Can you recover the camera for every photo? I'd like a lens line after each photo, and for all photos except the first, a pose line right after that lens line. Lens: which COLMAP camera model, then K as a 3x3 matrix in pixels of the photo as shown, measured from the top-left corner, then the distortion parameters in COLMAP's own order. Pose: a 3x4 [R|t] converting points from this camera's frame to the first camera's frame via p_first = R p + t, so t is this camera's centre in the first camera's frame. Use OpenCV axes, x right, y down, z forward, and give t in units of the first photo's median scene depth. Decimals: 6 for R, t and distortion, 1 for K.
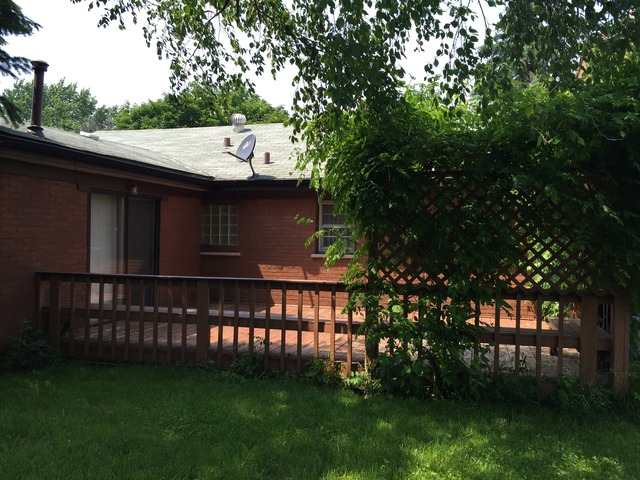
lens RADIAL K [[546.7, 0, 320.4], [0, 546.7, 240.4], [0, 0, 1]] dist [0.008917, 0.004504]
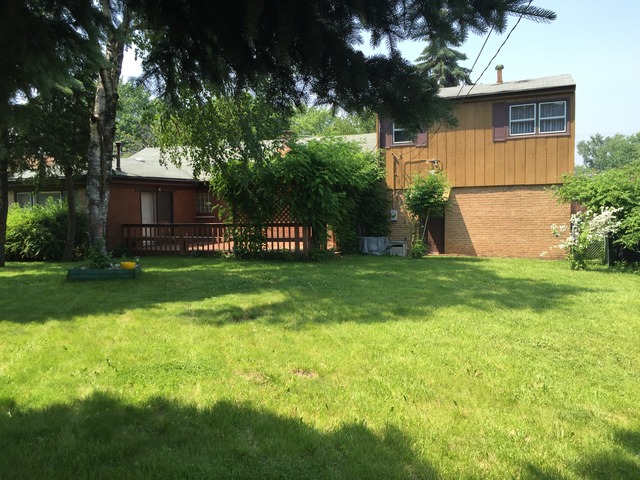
lens RADIAL K [[546.7, 0, 319.9], [0, 546.7, 240.4], [0, 0, 1]] dist [0.008917, 0.004504]
pose [[0.990380, -0.018869, -0.137084, 0.737185], [0.026526, 0.998175, 0.054247, 0.021684], [0.135810, -0.057362, 0.989073, -1.390184]]
